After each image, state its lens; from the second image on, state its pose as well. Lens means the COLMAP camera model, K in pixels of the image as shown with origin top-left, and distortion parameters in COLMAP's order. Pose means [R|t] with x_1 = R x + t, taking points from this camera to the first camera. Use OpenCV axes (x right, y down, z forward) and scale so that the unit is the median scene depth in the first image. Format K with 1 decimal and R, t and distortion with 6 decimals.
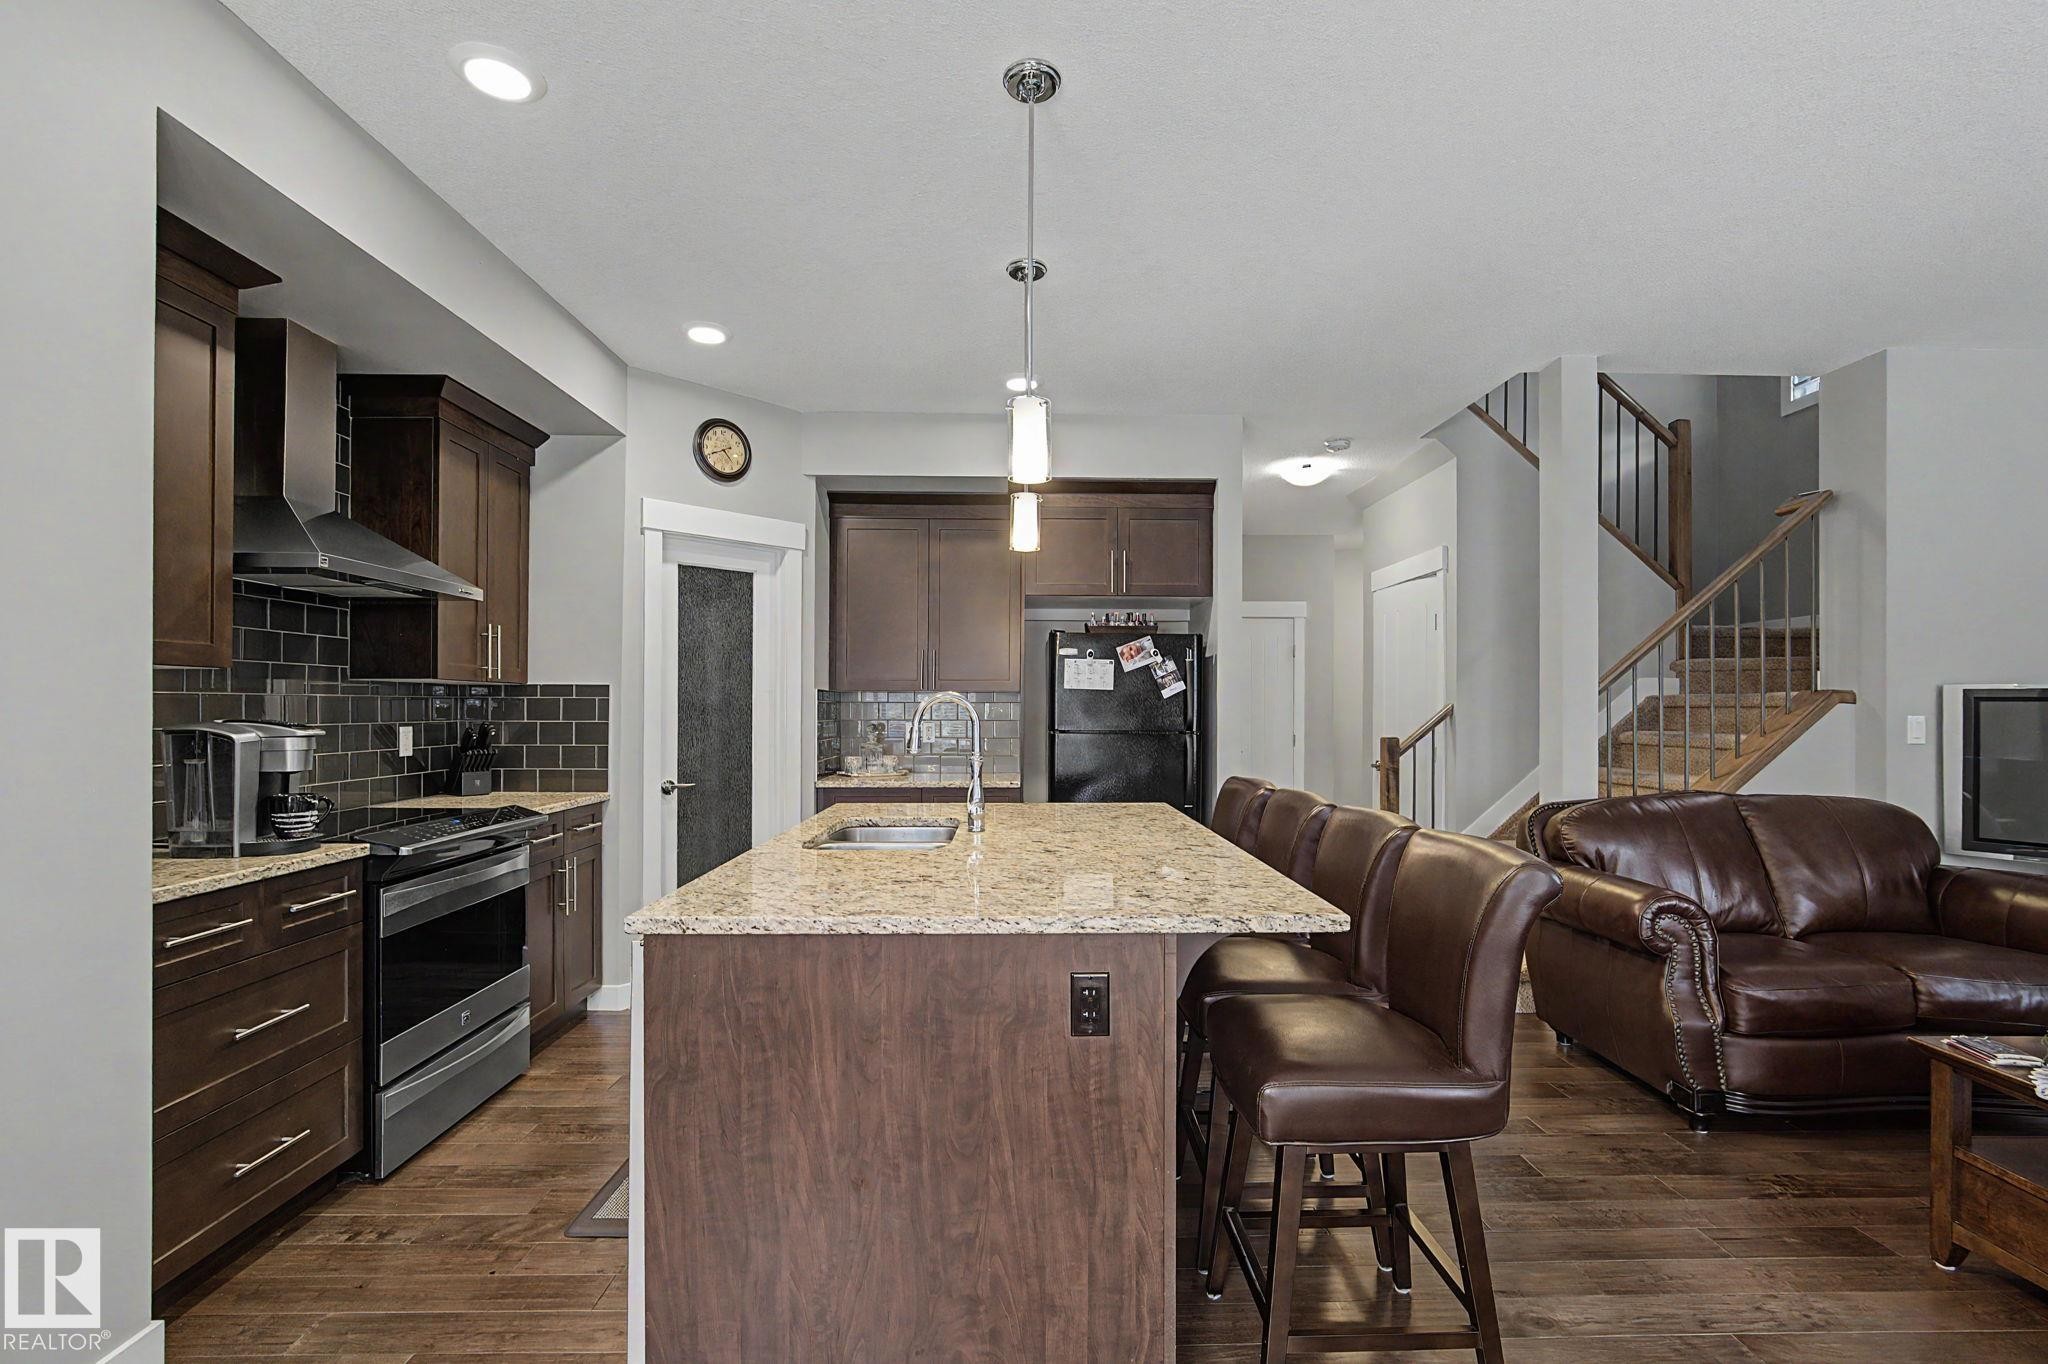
lens RADIAL K [[925.1, 0, 1026.5], [0, 925.1, 704.6], [0, 0, 1]] dist [-0.010617, 0.001215]
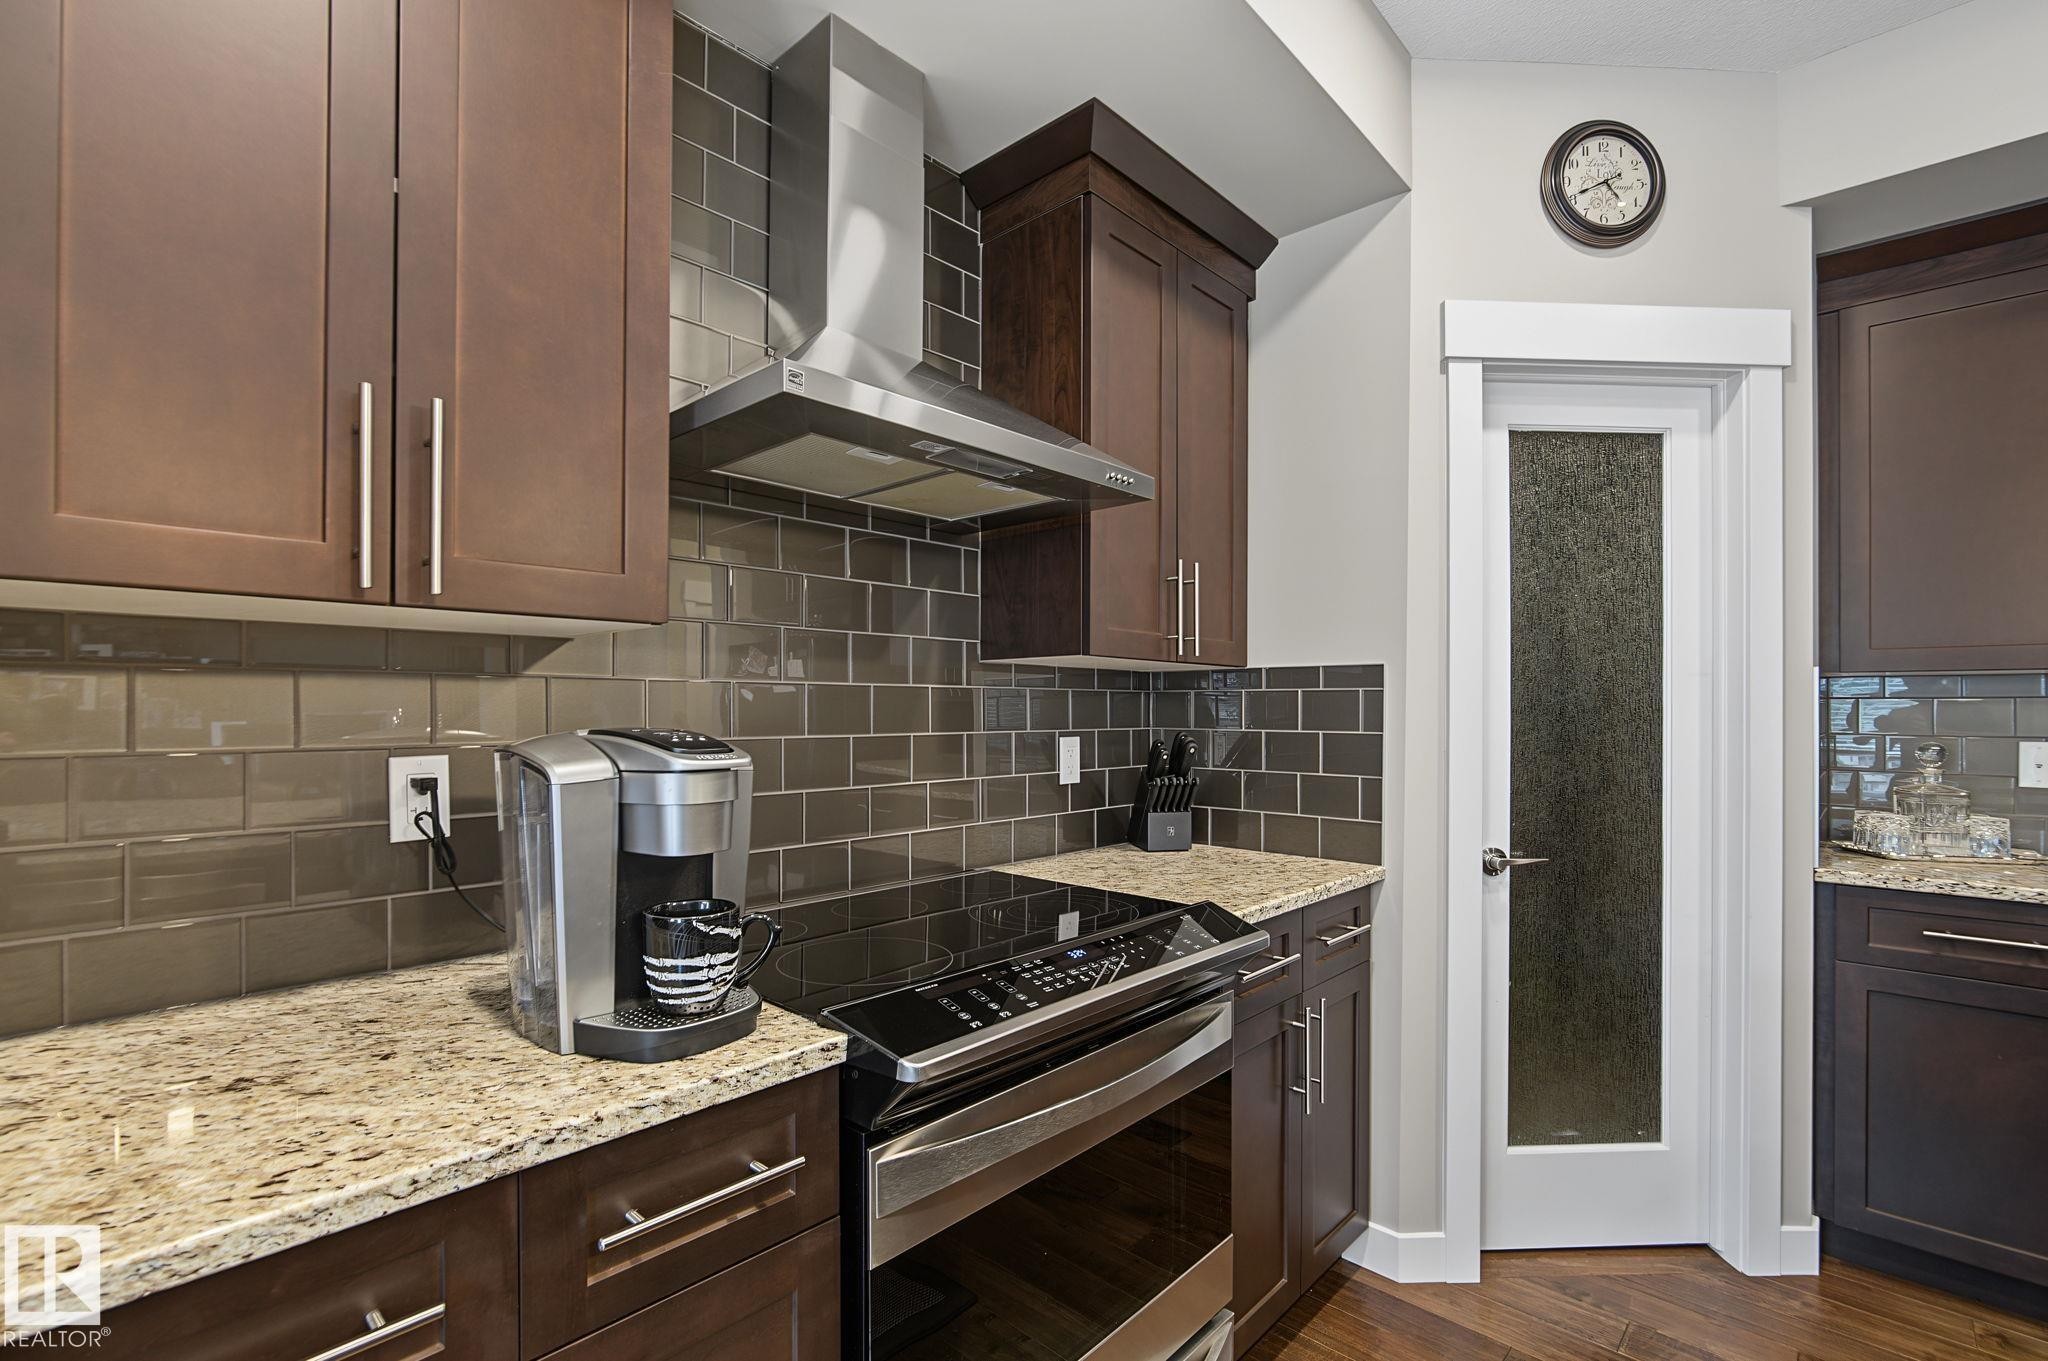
lens RADIAL K [[925.1, 0, 1026.5], [0, 925.1, 703.1], [0, 0, 1]] dist [-0.010617, 0.001215]
pose [[0.723452, -0.004903, -0.690357, -0.246159], [0.001148, 0.999982, -0.005899, 0.004195], [0.690373, 0.003476, 0.723445, 0.498835]]
